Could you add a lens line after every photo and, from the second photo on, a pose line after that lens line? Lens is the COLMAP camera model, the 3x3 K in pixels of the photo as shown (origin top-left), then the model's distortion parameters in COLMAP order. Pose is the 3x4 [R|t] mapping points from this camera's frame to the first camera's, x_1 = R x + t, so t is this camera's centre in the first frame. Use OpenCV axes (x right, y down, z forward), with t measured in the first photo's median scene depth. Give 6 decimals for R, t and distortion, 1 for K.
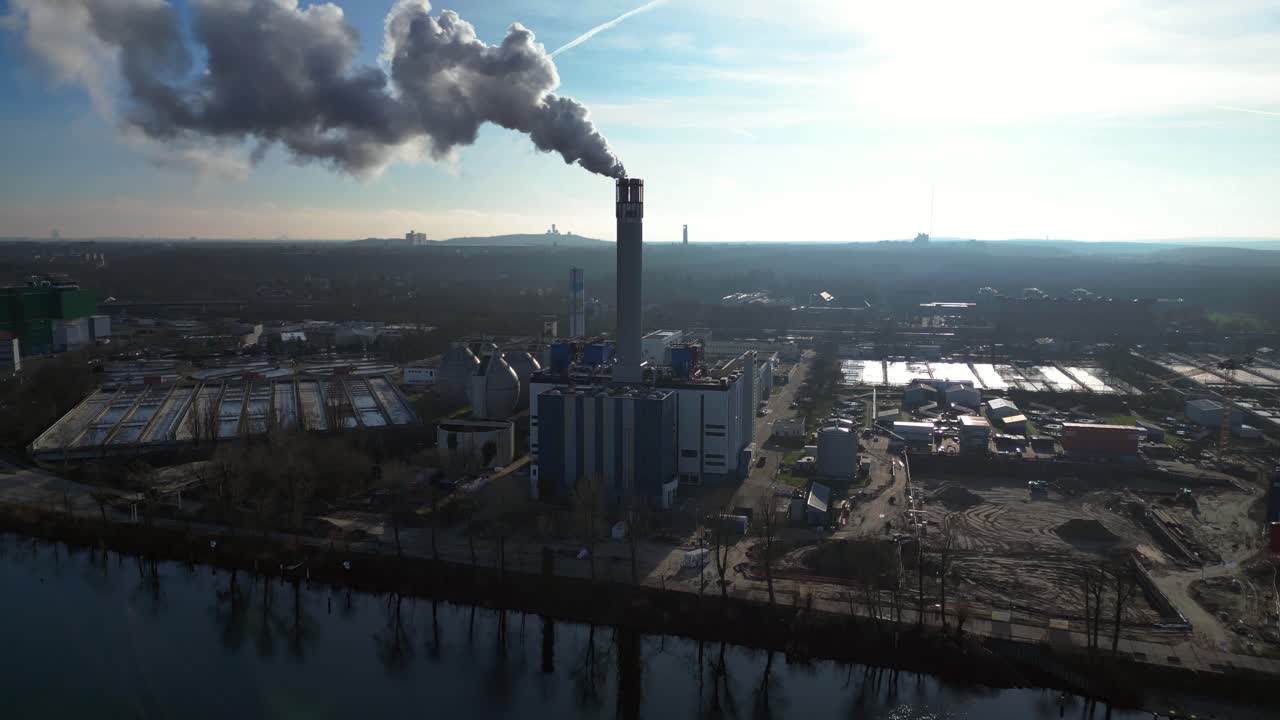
lens RADIAL K [[924.8, 0, 640.0], [0, 924.8, 360.0], [0, 0, 1]] dist [0.075868, -0.073586]
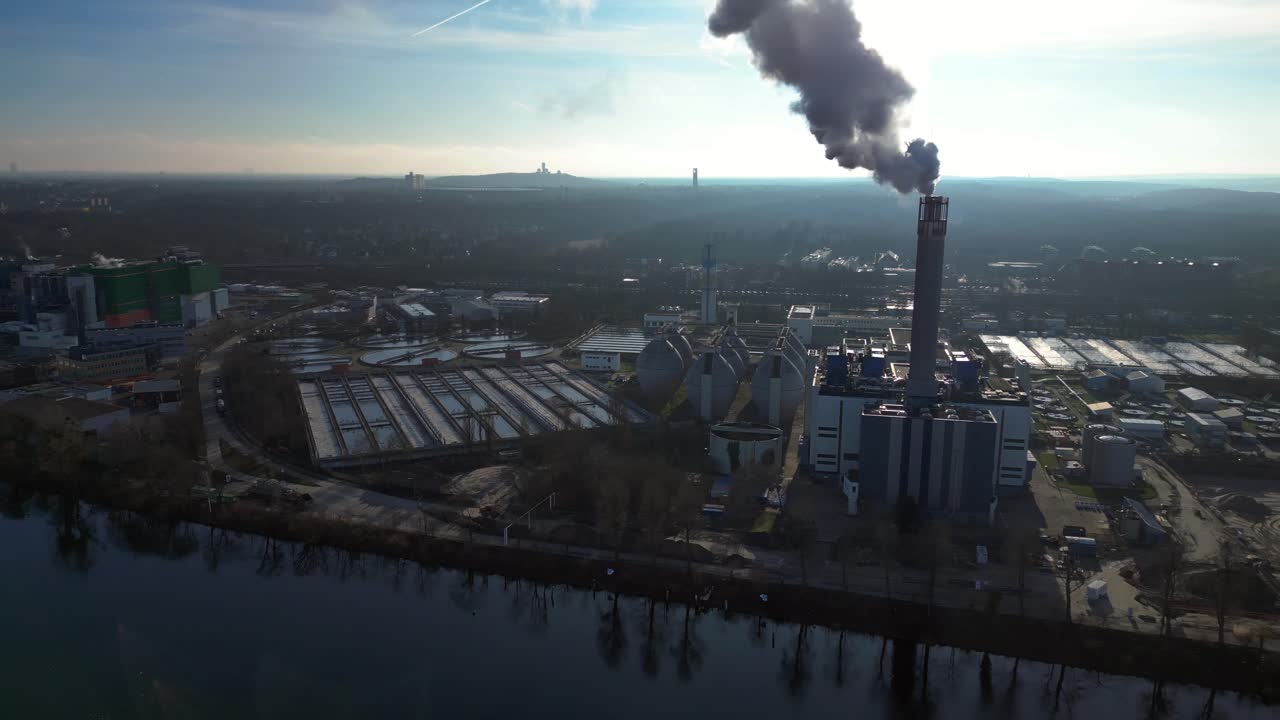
lens RADIAL K [[924.8, 0, 640.0], [0, 924.8, 360.0], [0, 0, 1]] dist [0.075868, -0.073586]
pose [[0.999462, -0.004425, 0.032510, -0.344514], [0.002155, 0.997578, 0.069518, -0.084740], [-0.032739, -0.069410, 0.997051, -0.013969]]
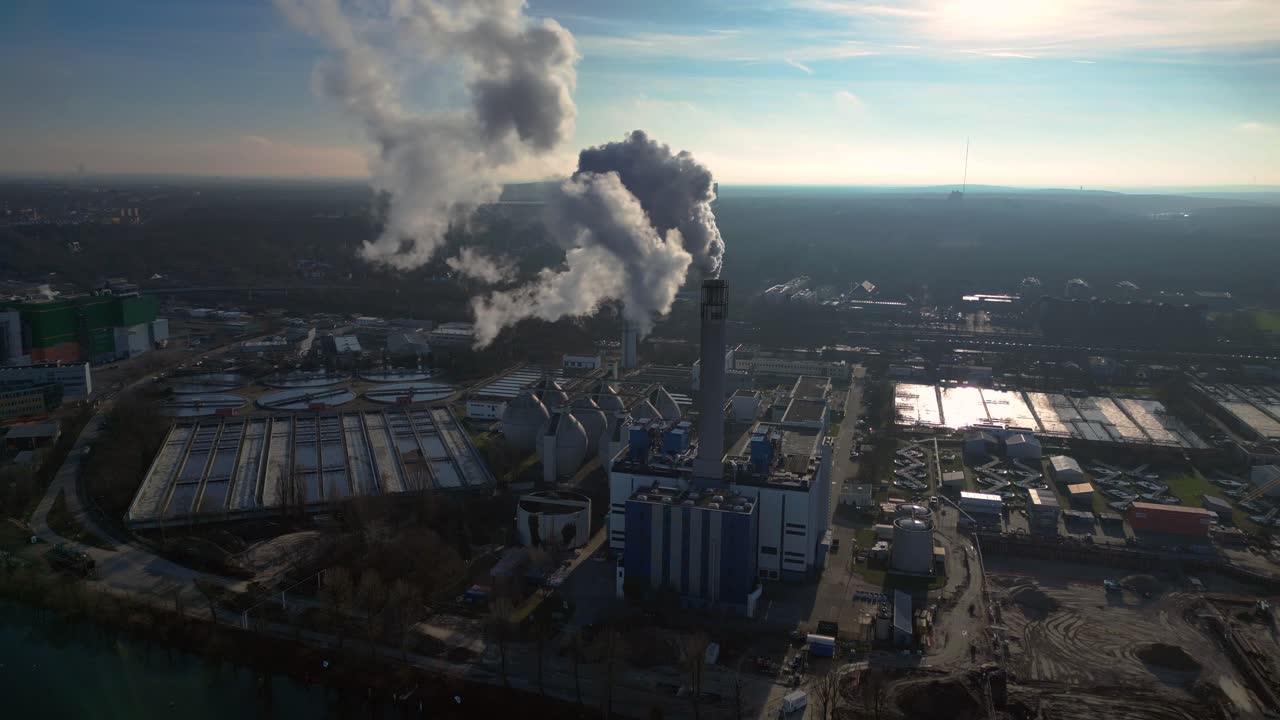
lens RADIAL K [[924.8, 0, 640.0], [0, 924.8, 360.0], [0, 0, 1]] dist [0.075868, -0.073586]
pose [[0.999659, 0.015596, -0.020923, -0.066831], [-0.014218, 0.997817, 0.064497, -0.162625], [0.021883, -0.064178, 0.997699, -0.009721]]
